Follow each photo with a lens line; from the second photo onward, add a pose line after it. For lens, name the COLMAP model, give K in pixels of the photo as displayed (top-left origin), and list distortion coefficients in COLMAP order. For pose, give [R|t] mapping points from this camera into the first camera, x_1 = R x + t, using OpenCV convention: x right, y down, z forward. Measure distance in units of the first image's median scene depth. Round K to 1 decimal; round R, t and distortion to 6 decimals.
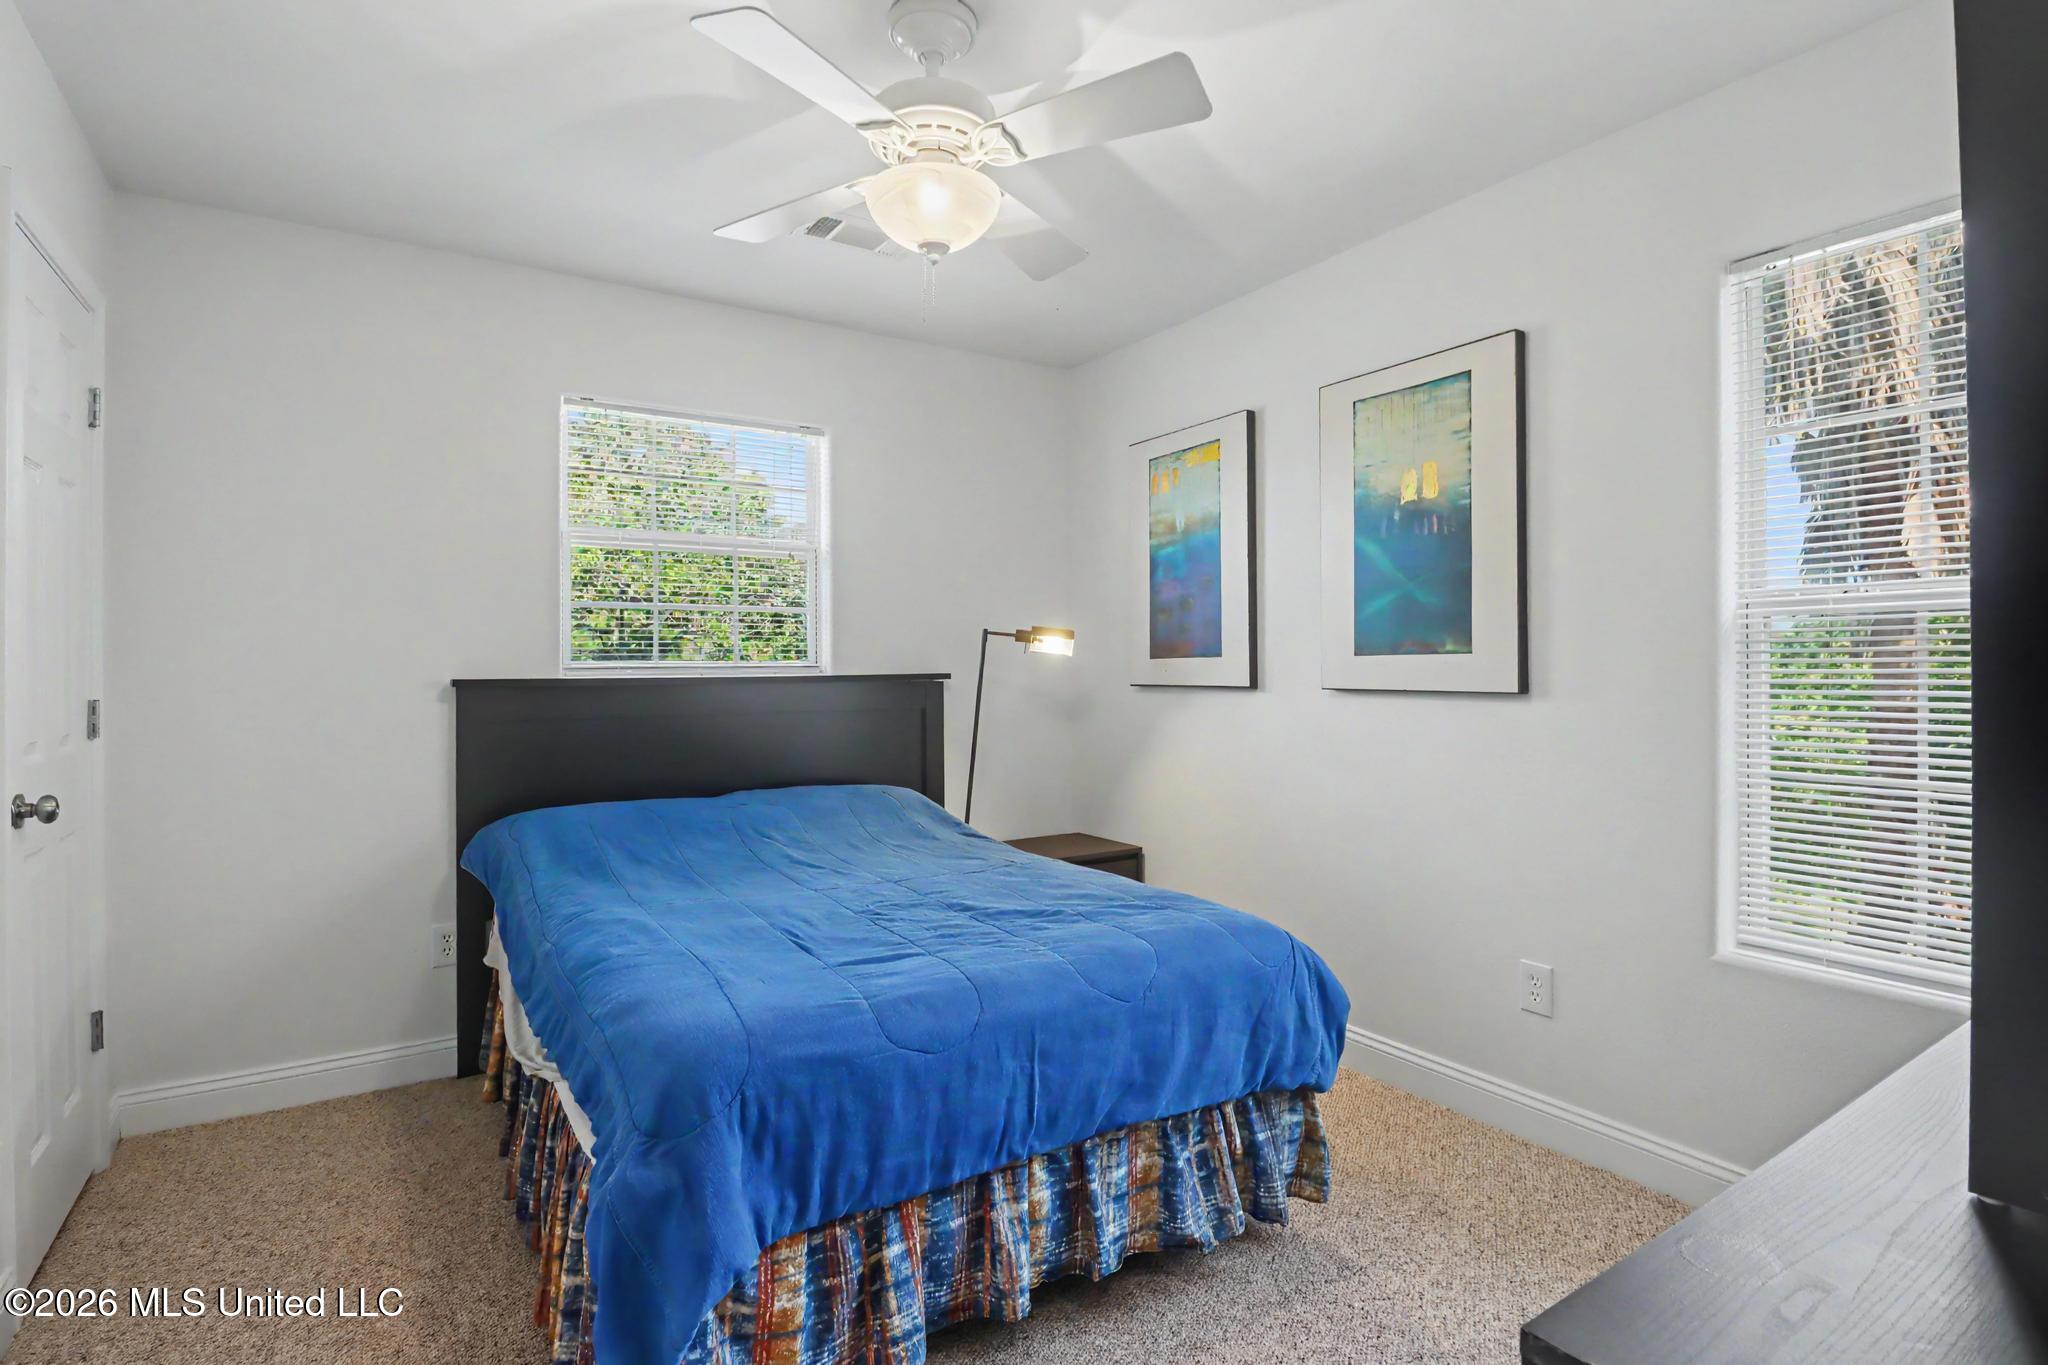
lens RADIAL K [[979.3, 0, 1021.0], [0, 979.3, 671.0], [0, 0, 1]] dist [-0.001964, -0.000328]
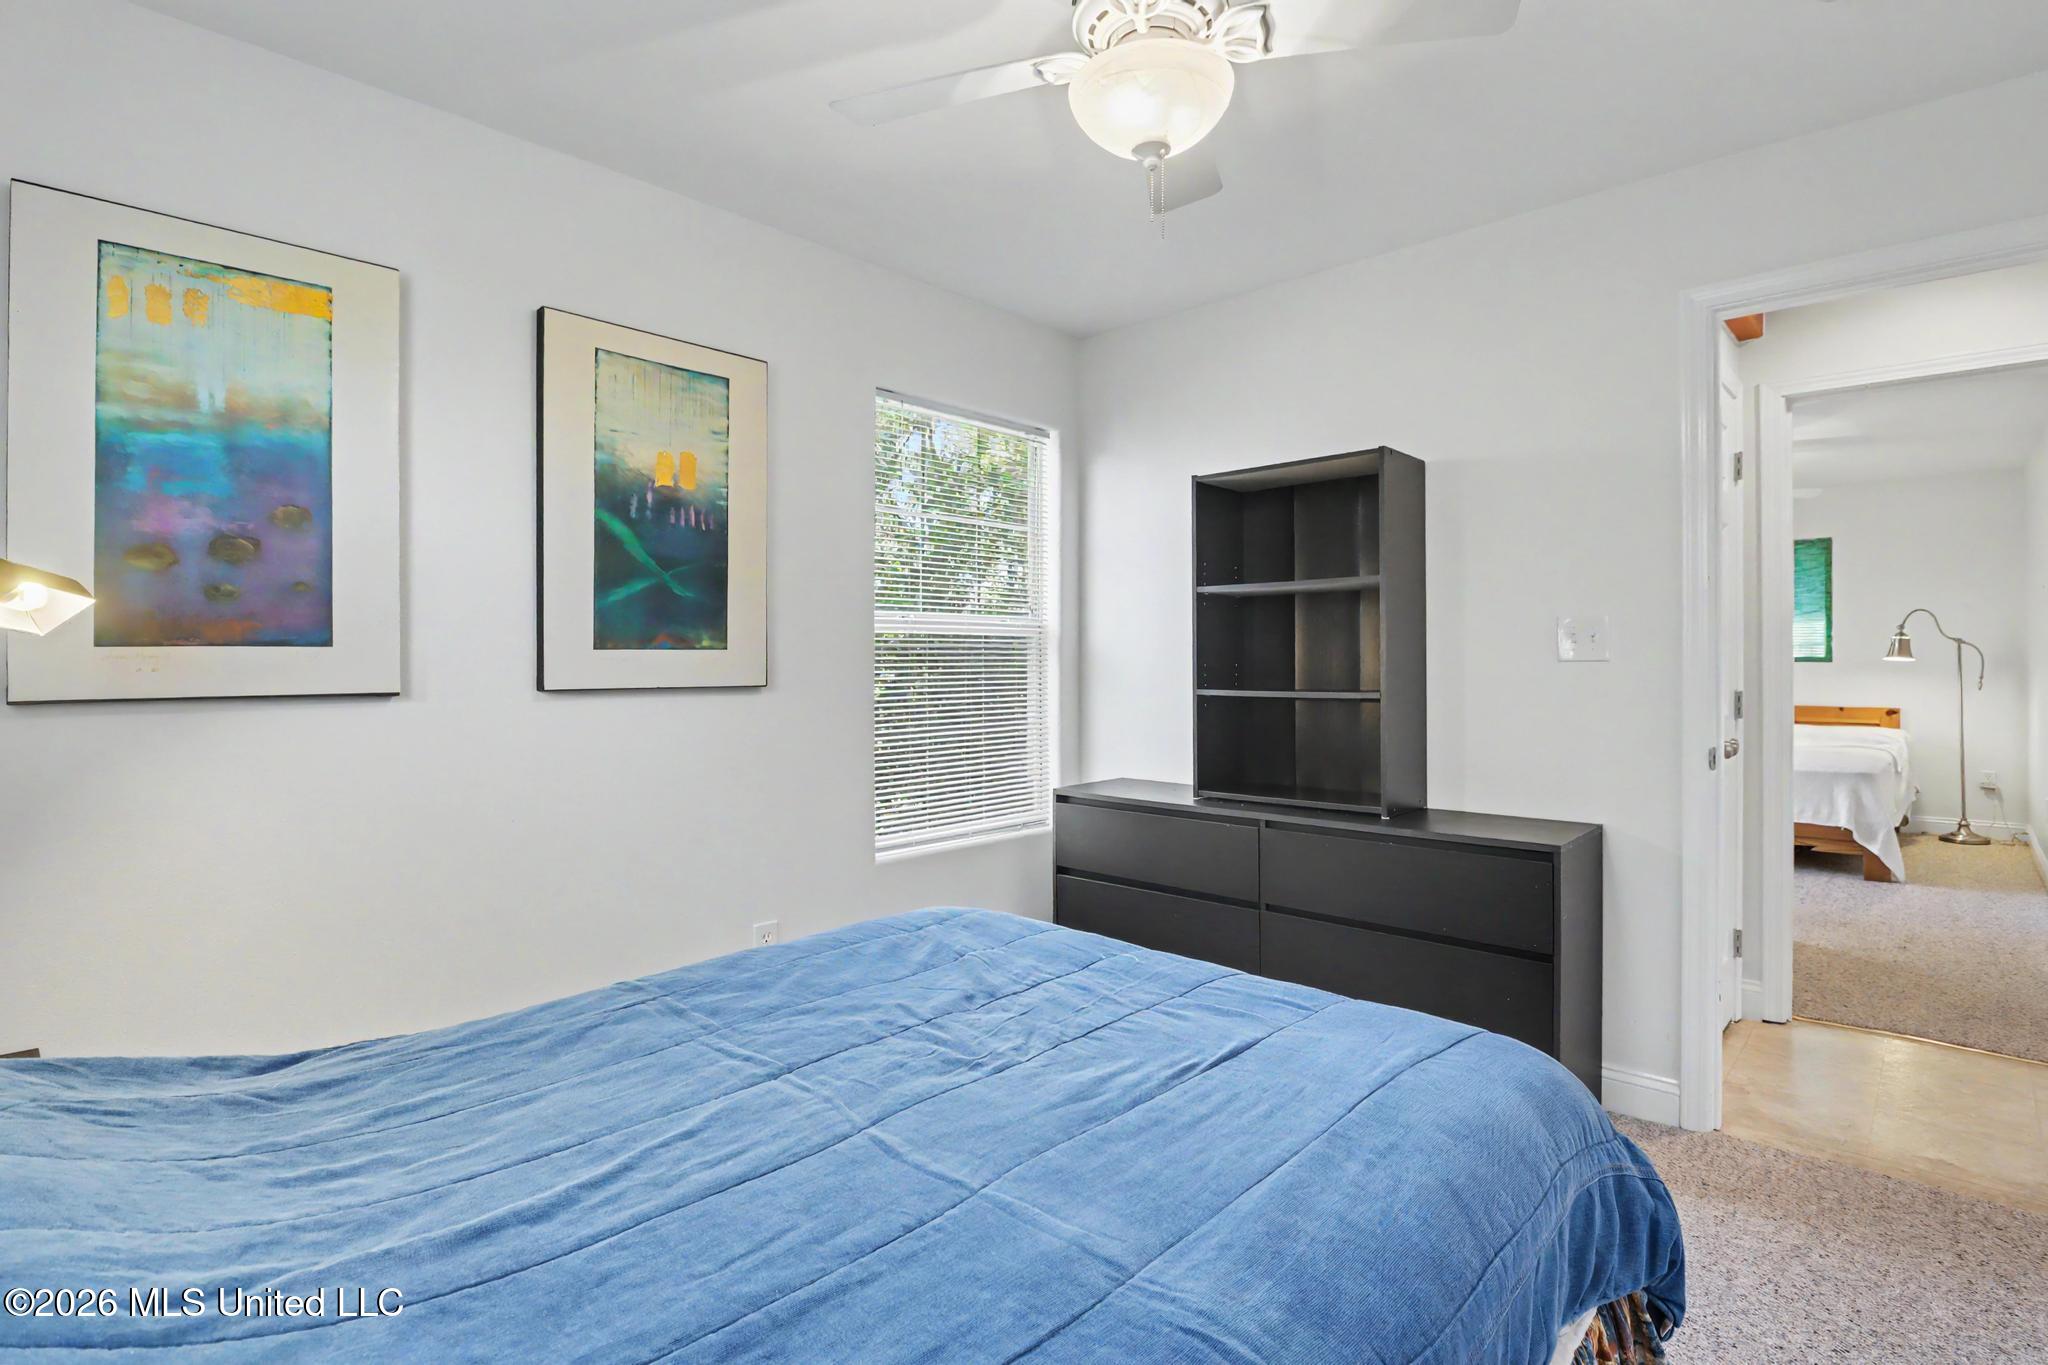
lens RADIAL K [[979.3, 0, 1025.7], [0, 979.3, 671.2], [0, 0, 1]] dist [-0.001964, -0.000328]
pose [[-0.223940, 0.000095, 0.974603, -0.592854], [0.011554, 0.999930, 0.002557, 0.006054], [-0.974534, 0.011833, -0.223925, 0.868285]]
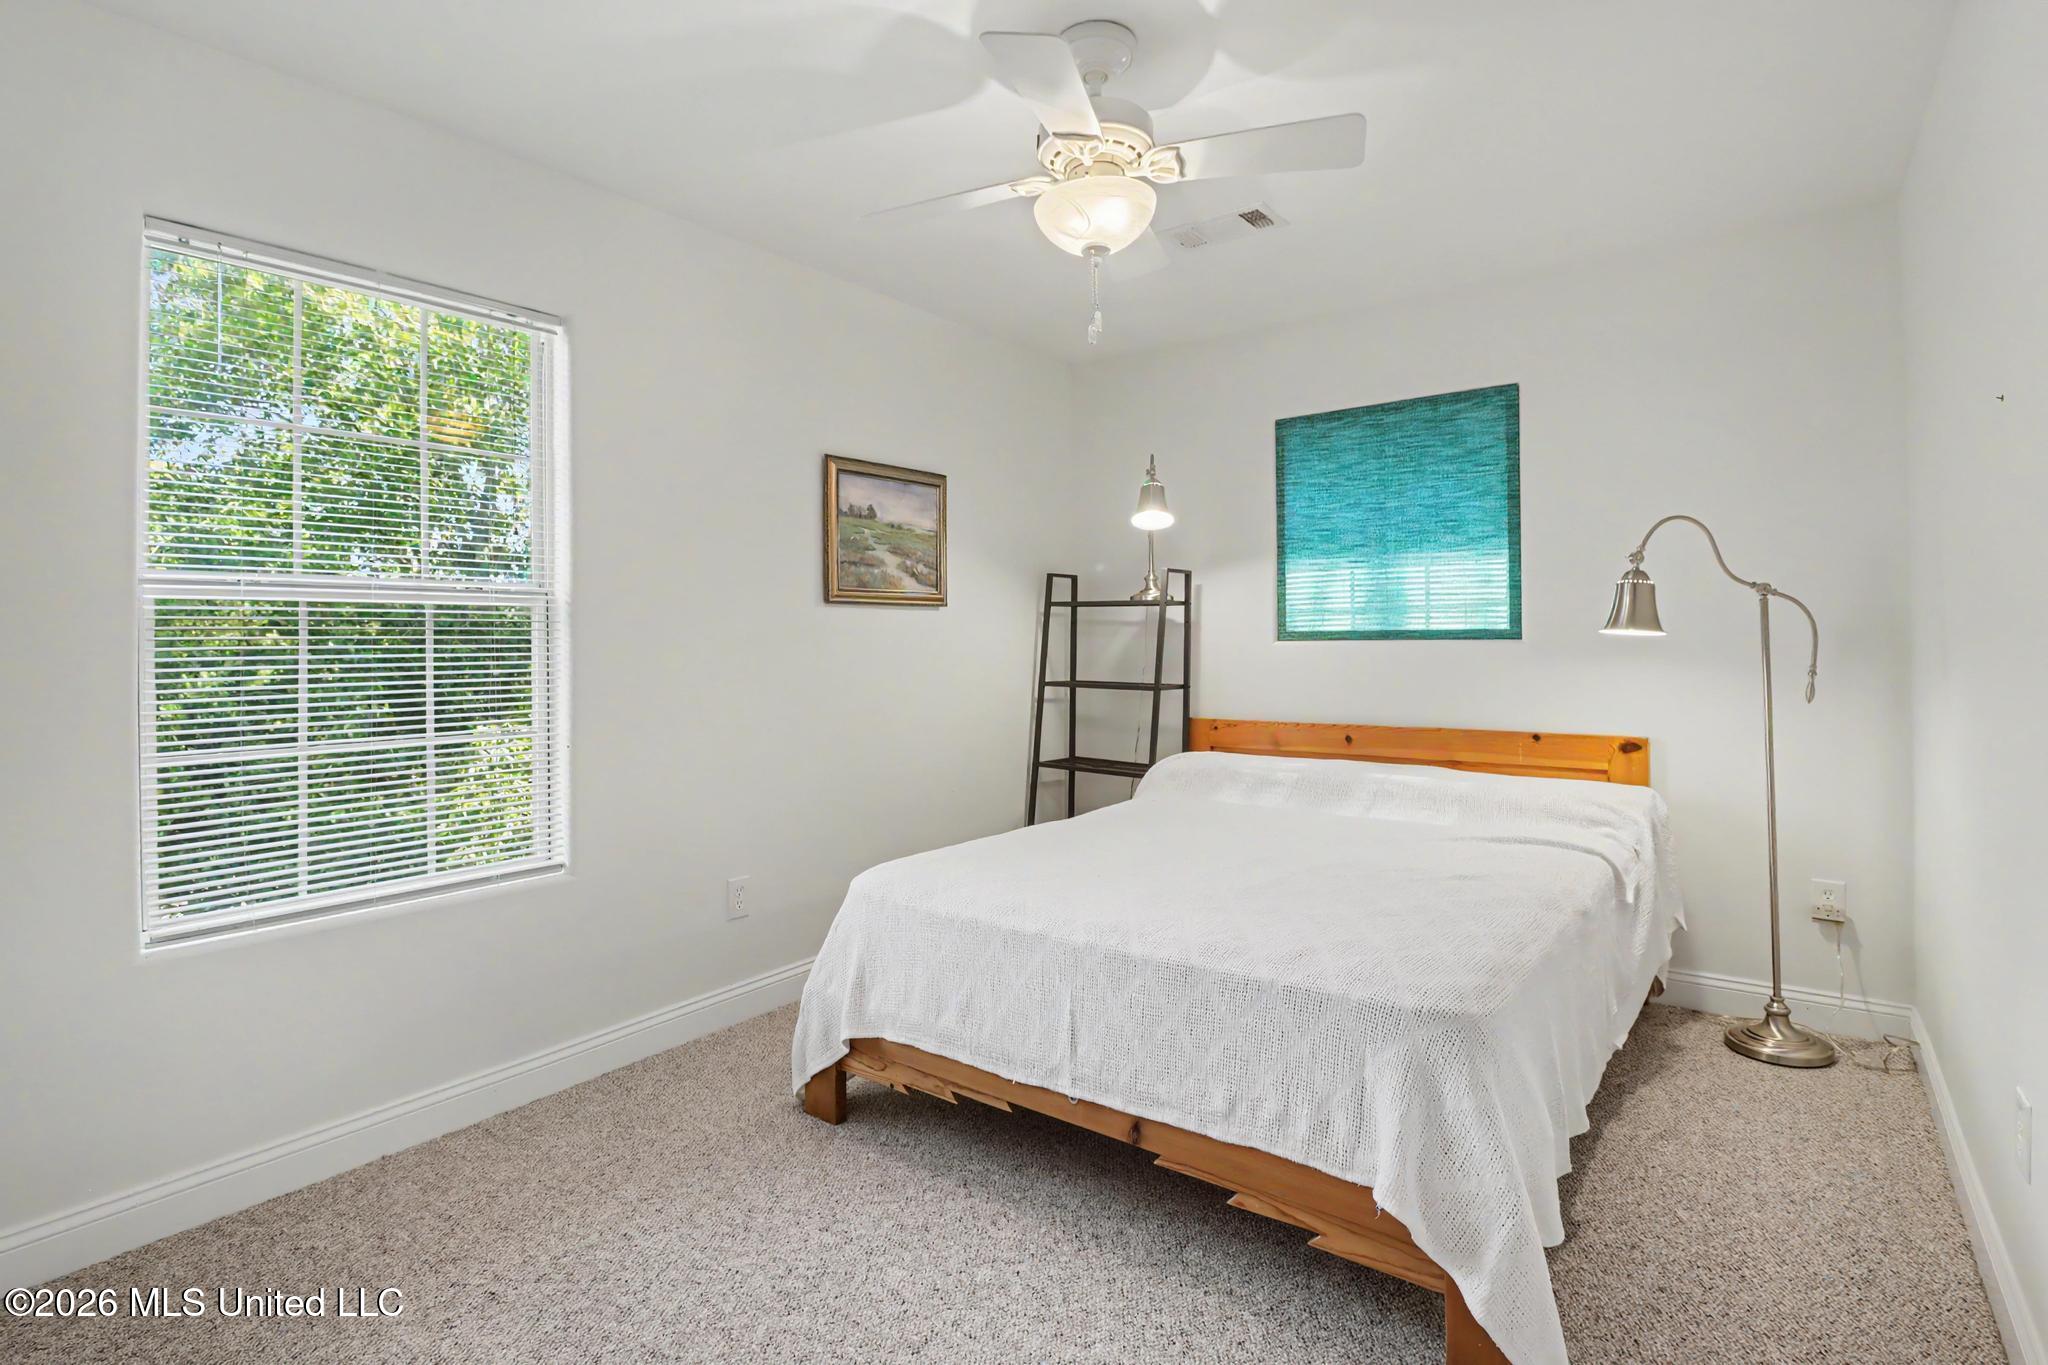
lens RADIAL K [[979.3, 0, 968.3], [0, 979.3, 647.7], [0, 0, 1]] dist [-0.001964, -0.000328]
pose [[-0.289967, 0.002726, 0.957033, -0.328229], [0.016126, 0.999868, 0.002038, 0.006863], [-0.956901, 0.016024, -0.289972, 0.460267]]
